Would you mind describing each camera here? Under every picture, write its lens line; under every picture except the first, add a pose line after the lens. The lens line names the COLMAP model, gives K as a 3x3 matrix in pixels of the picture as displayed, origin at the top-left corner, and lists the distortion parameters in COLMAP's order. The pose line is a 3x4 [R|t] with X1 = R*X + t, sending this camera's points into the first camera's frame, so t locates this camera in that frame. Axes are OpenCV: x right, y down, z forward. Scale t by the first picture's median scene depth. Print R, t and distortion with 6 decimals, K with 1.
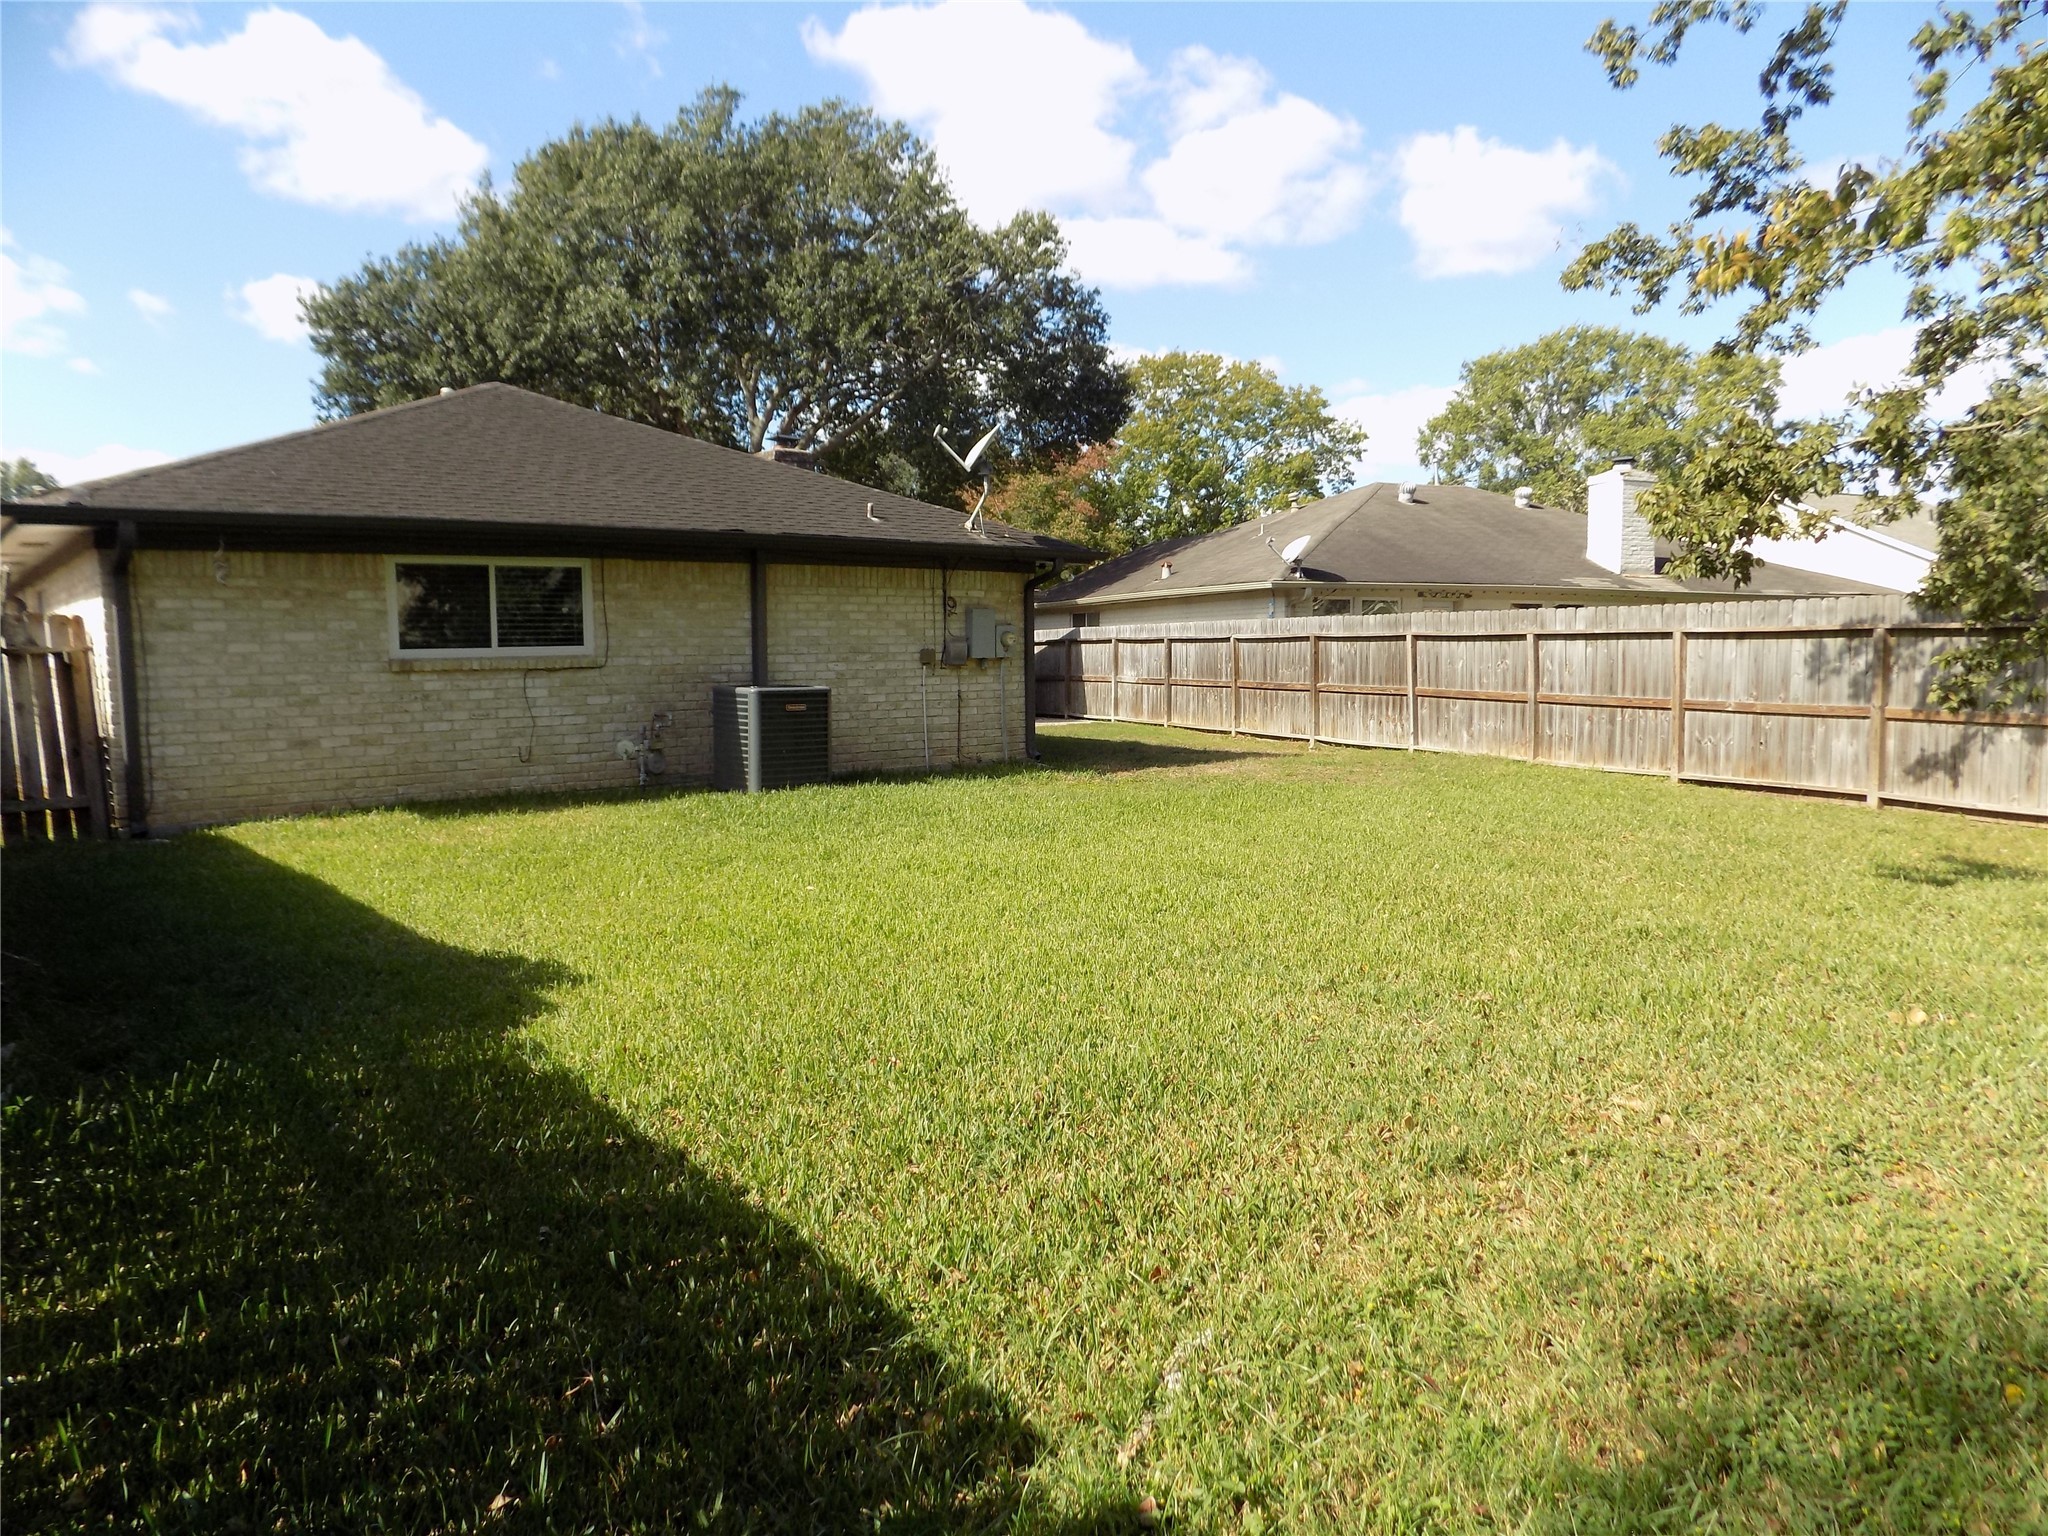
lens RADIAL K [[1405.8, 0, 1023.7], [0, 1405.8, 770.2], [0, 0, 1]] dist [-0.064378, 0.072679]
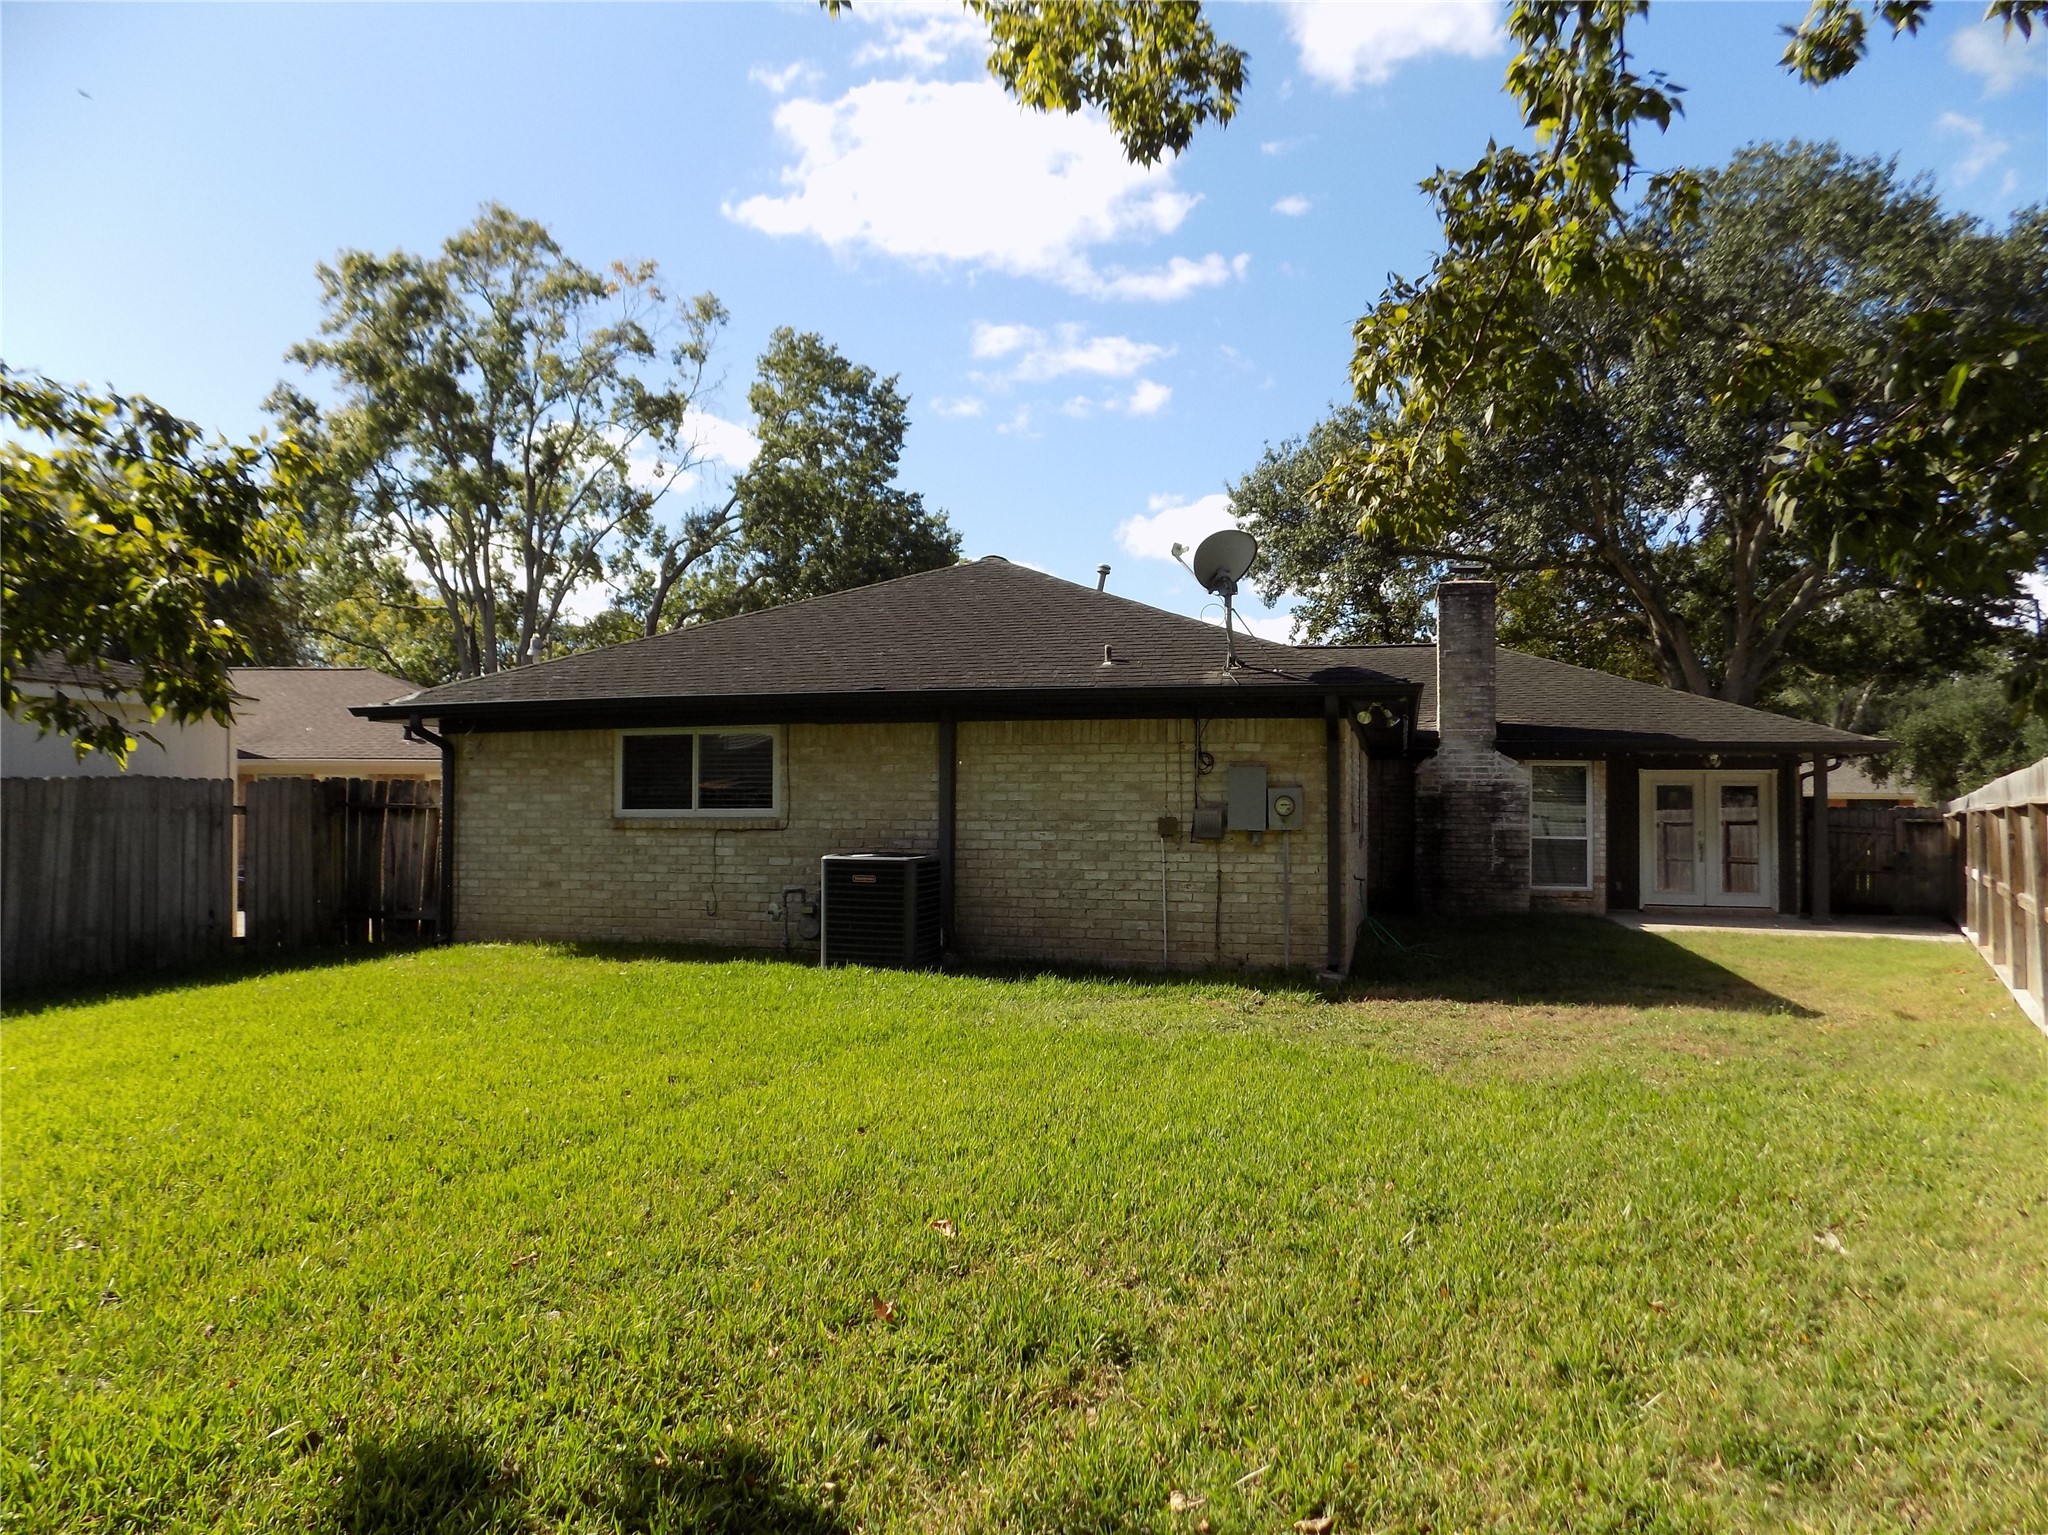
lens RADIAL K [[1405.8, 0, 1024.2], [0, 1405.8, 769.6], [0, 0, 1]] dist [-0.064378, 0.072679]
pose [[0.566995, -0.010474, -0.823654, 0.651645], [-0.080588, 0.994417, -0.068121, -0.061821], [0.819769, 0.105001, 0.562986, 0.565558]]
